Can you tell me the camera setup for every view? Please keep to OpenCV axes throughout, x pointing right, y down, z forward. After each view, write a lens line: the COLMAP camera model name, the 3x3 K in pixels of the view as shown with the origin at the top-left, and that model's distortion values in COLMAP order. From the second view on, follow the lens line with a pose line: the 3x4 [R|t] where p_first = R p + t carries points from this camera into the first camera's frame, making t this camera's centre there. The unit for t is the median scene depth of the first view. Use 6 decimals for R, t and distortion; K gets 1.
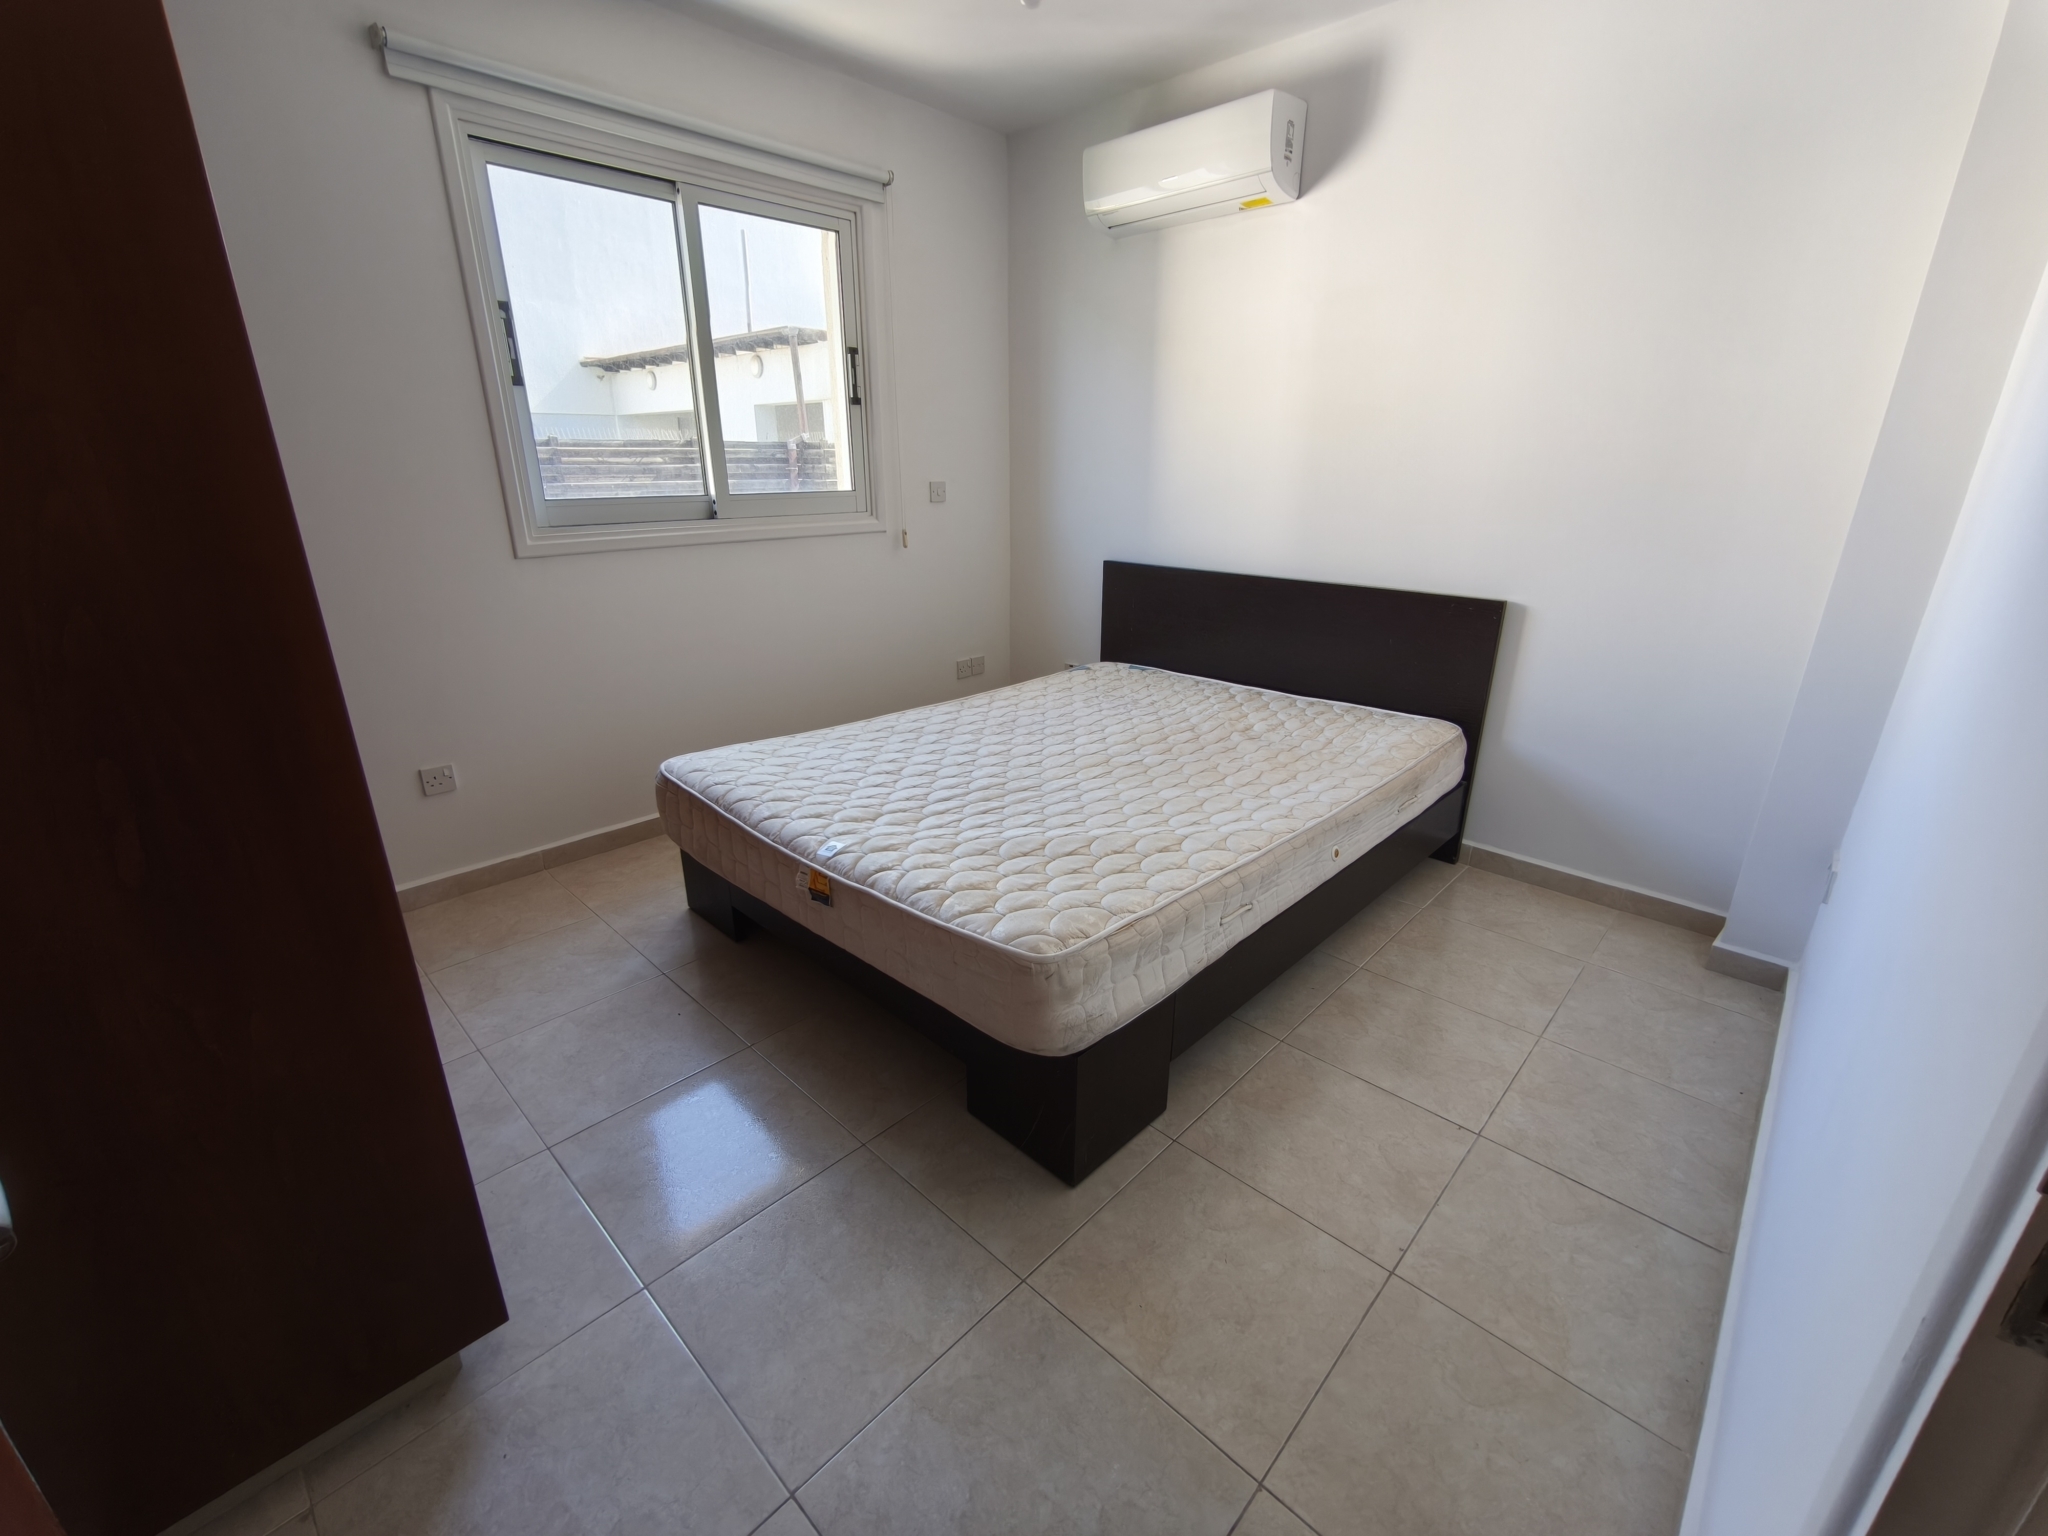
lens RADIAL K [[876.3, 0, 1030.1], [0, 876.3, 774.7], [0, 0, 1]] dist [-0.001618, 0.001110]
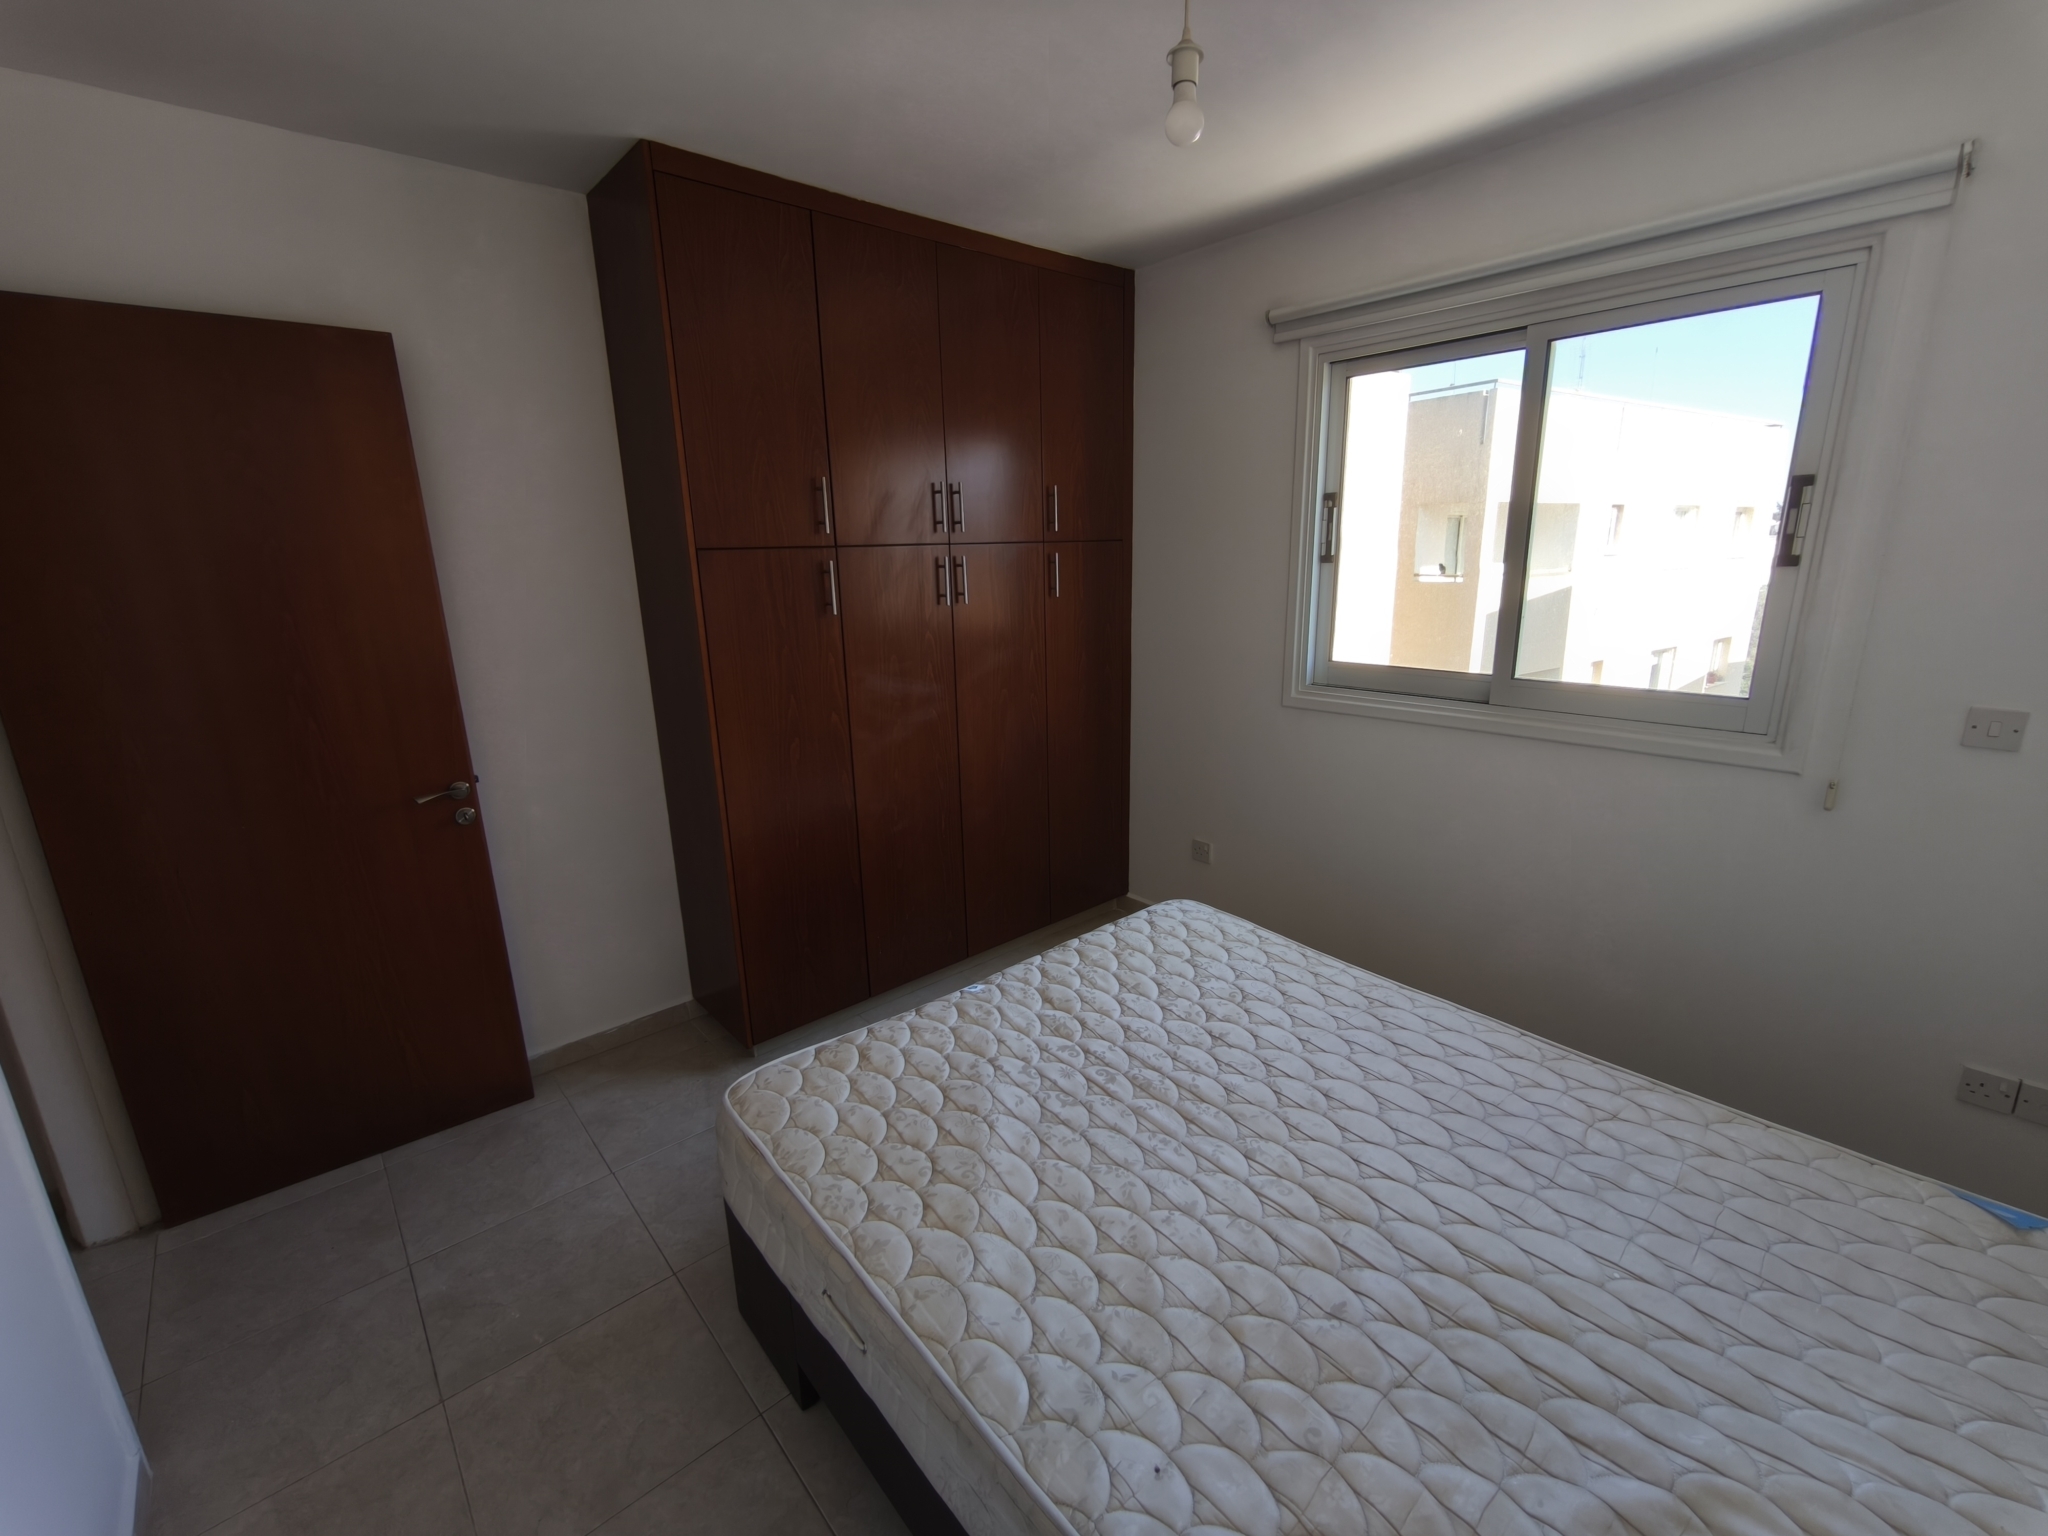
lens RADIAL K [[876.3, 0, 1030.1], [0, 876.3, 774.7], [0, 0, 1]] dist [-0.001618, 0.001110]
pose [[-0.093987, 0.251617, -0.963252, 0.556123], [-0.318485, 0.909093, 0.268545, -0.347559], [0.943257, 0.332021, -0.005306, 0.677675]]
